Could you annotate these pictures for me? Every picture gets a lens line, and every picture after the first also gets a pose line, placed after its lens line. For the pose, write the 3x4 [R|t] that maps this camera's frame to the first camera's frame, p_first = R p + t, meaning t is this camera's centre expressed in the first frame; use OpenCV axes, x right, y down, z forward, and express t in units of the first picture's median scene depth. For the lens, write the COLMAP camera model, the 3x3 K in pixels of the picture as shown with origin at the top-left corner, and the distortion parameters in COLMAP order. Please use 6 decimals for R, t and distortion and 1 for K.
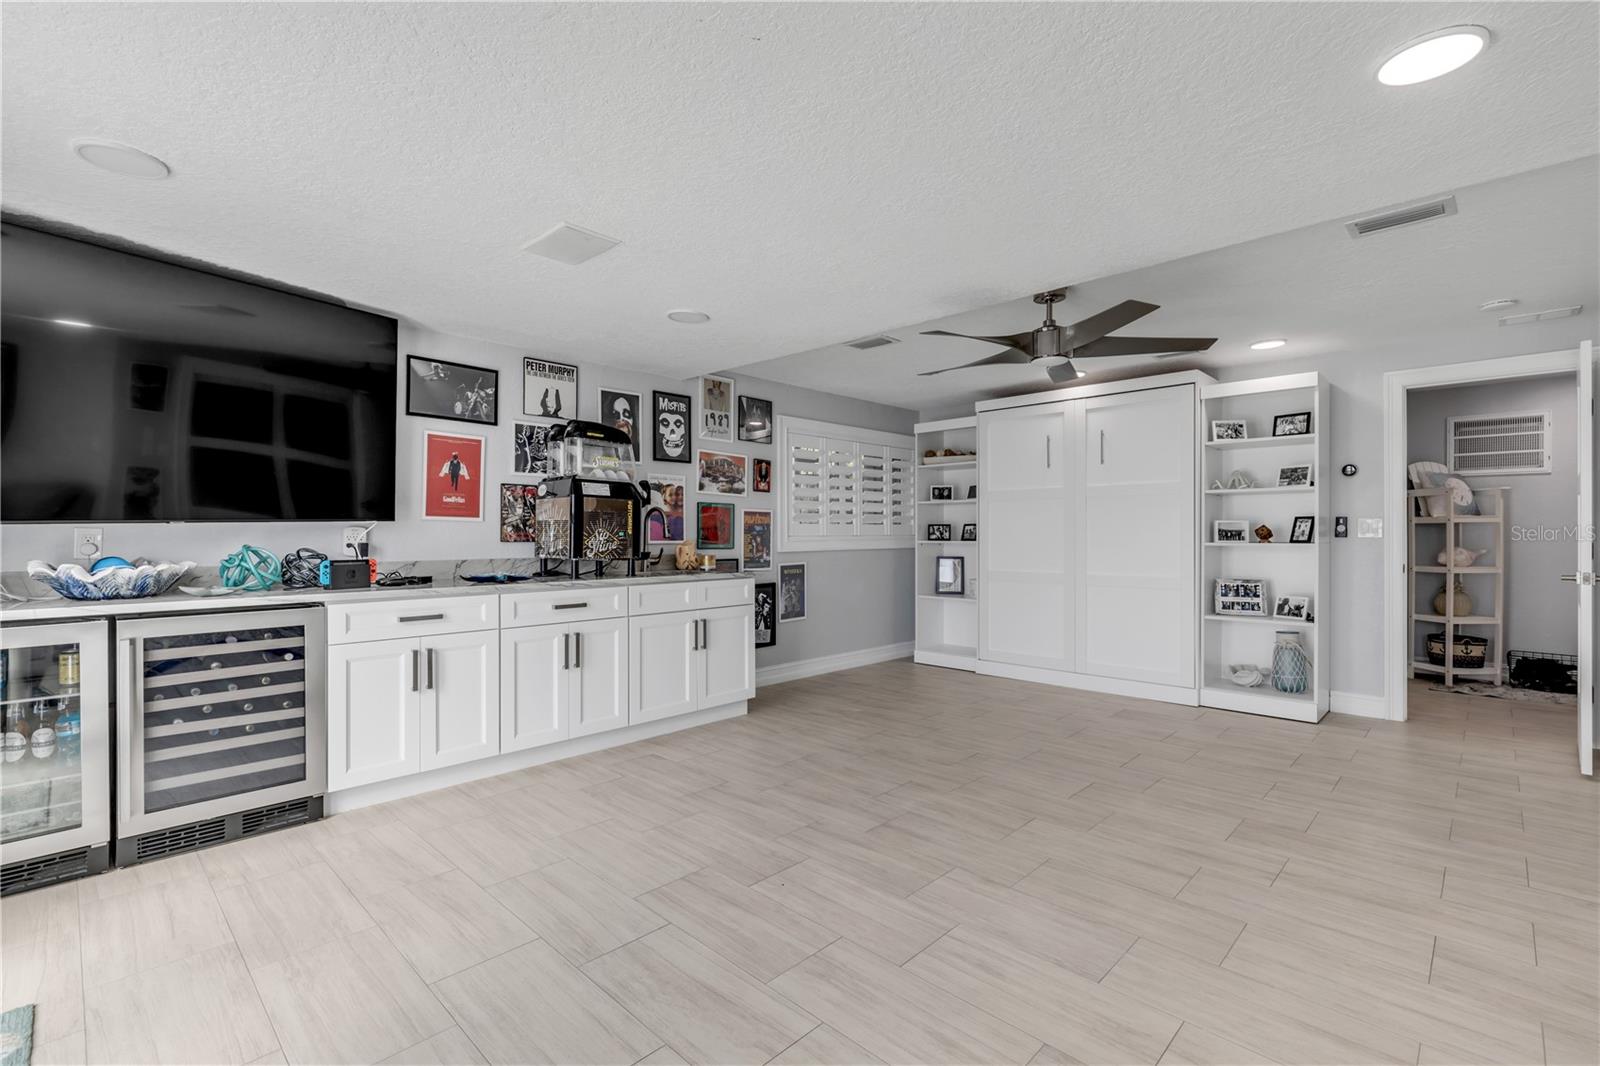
lens RADIAL K [[714.9, 0, 795.8], [0, 714.9, 529.2], [0, 0, 1]] dist [0.002593, -0.000106]
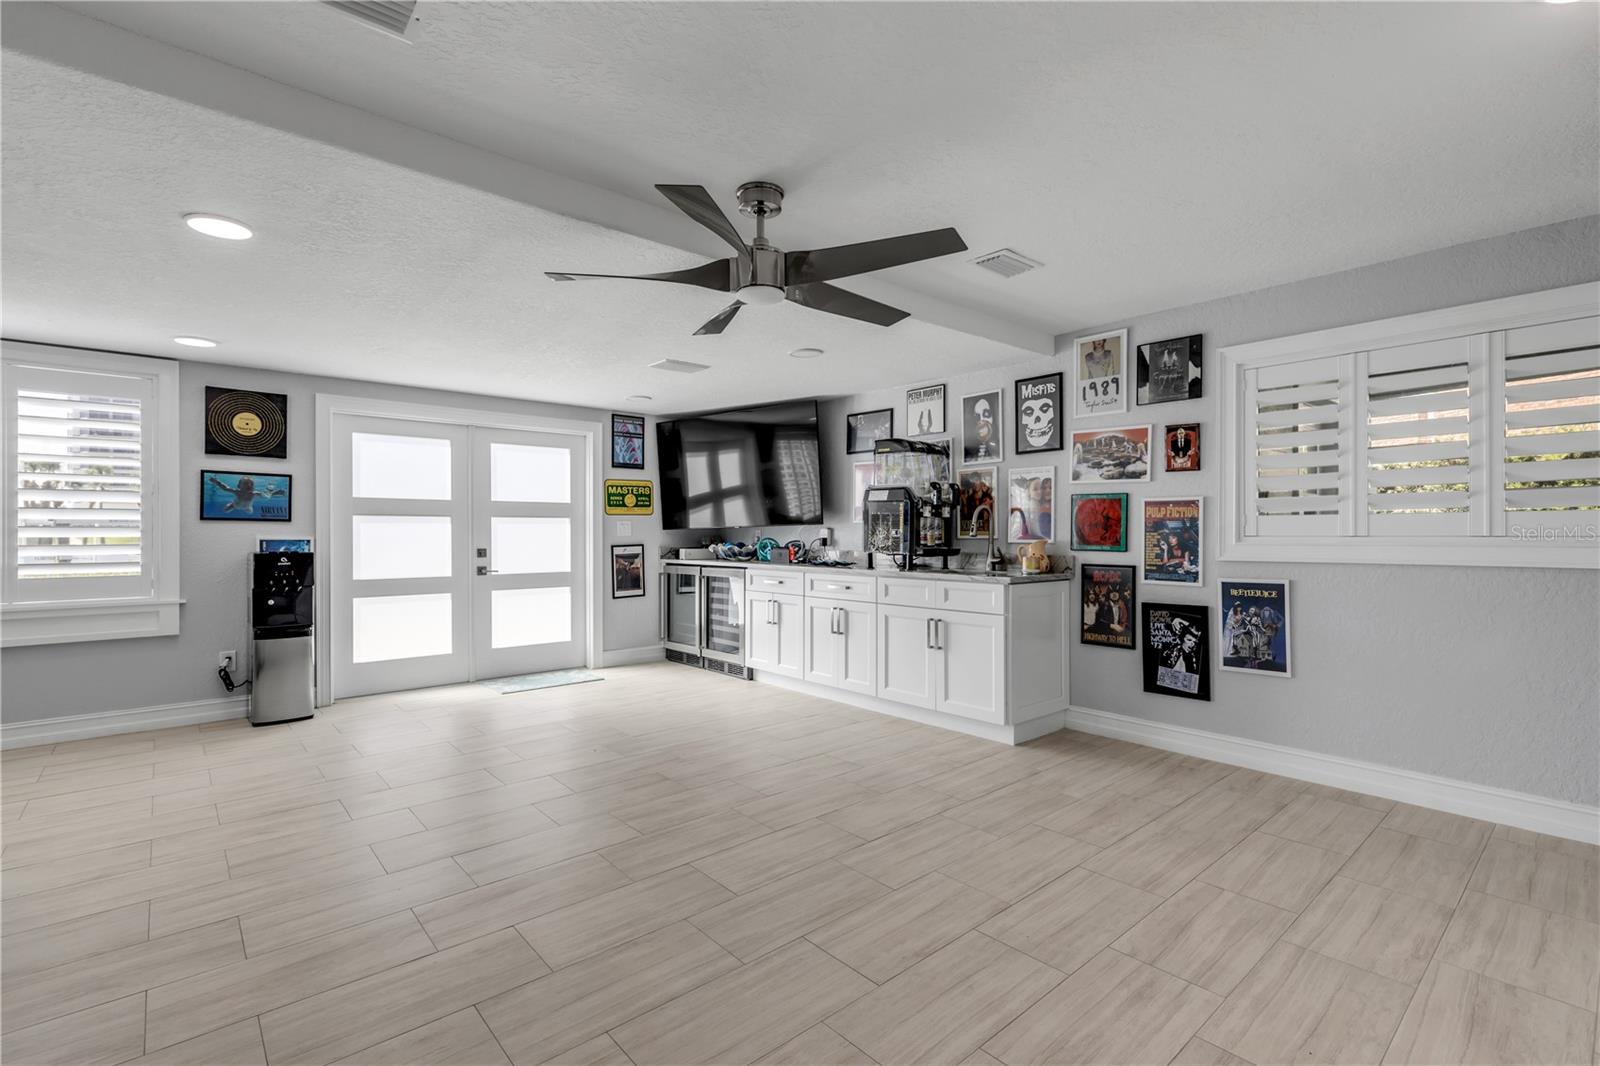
lens RADIAL K [[727.7, 0, 796.5], [0, 727.7, 529.6], [0, 0, 1]] dist [0.003949, -0.000340]
pose [[-0.084493, -0.003455, -0.996418, 0.766128], [0.007188, 0.999966, -0.004077, 0.004580], [0.996398, -0.007506, -0.084465, 0.772990]]
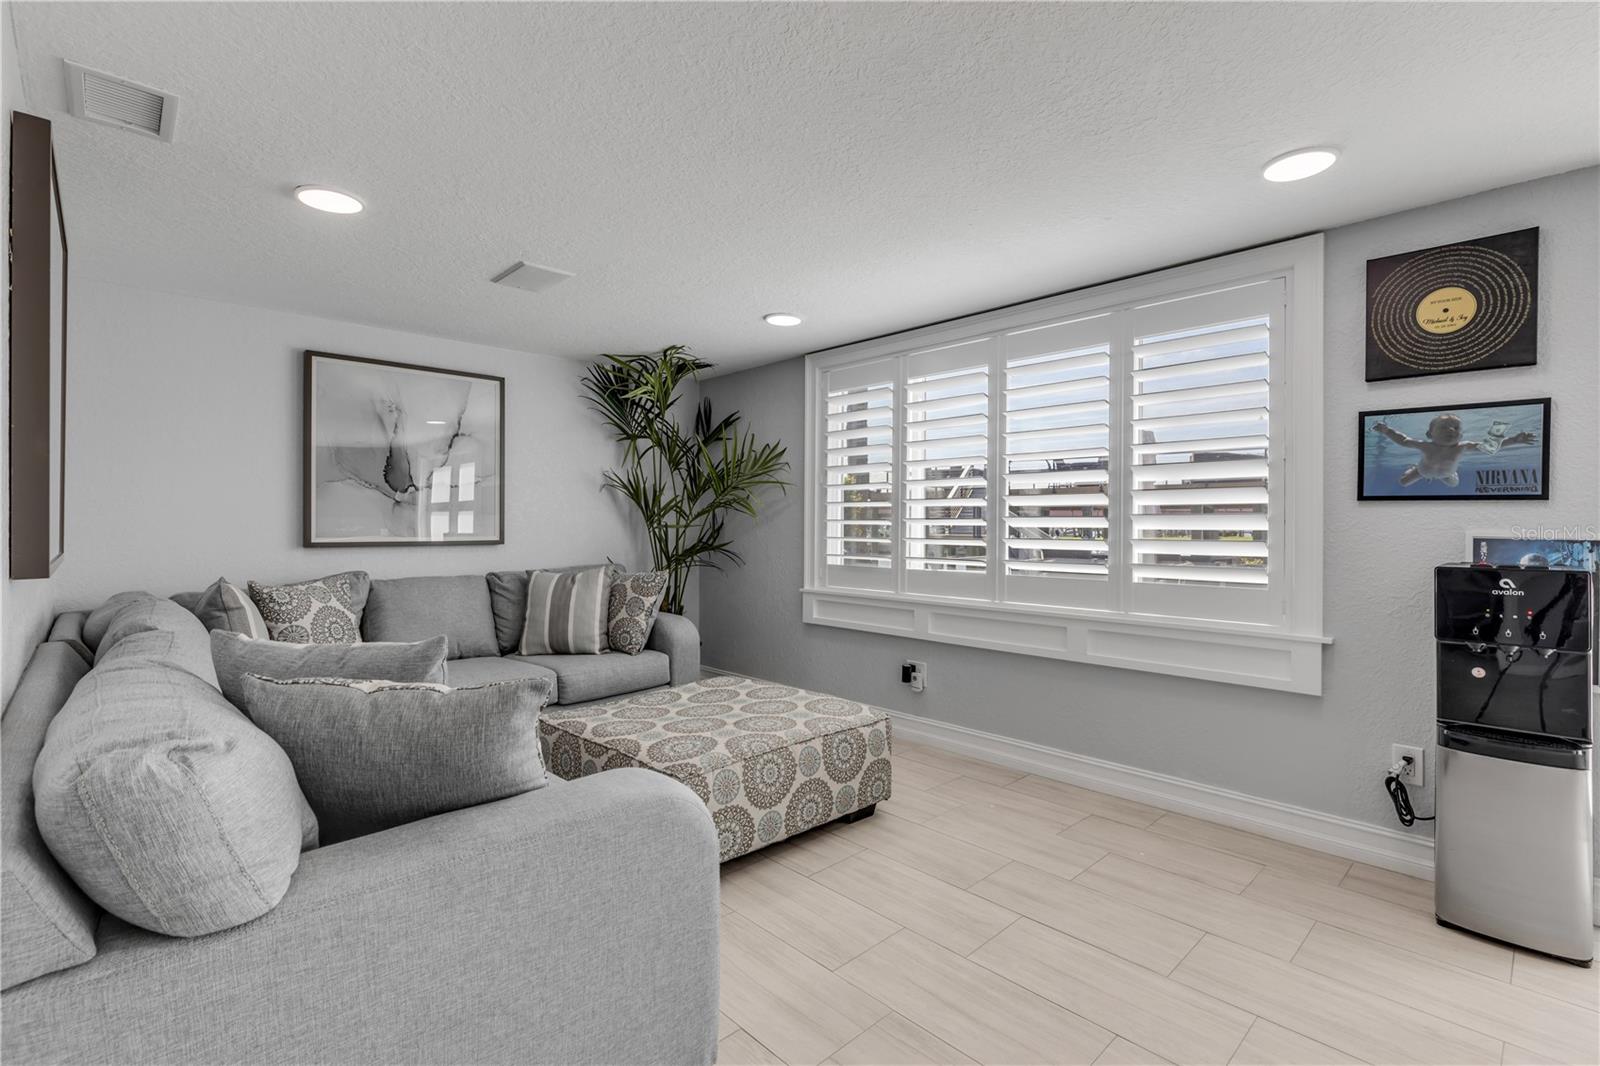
lens RADIAL K [[727.7, 0, 796.5], [0, 727.7, 529.6], [0, 0, 1]] dist [0.003949, -0.000340]
pose [[-0.999298, -0.002038, 0.037395, 0.286471], [-0.001998, 0.999997, 0.001111, 0.003715], [-0.037397, 0.001036, -0.999300, 0.476225]]
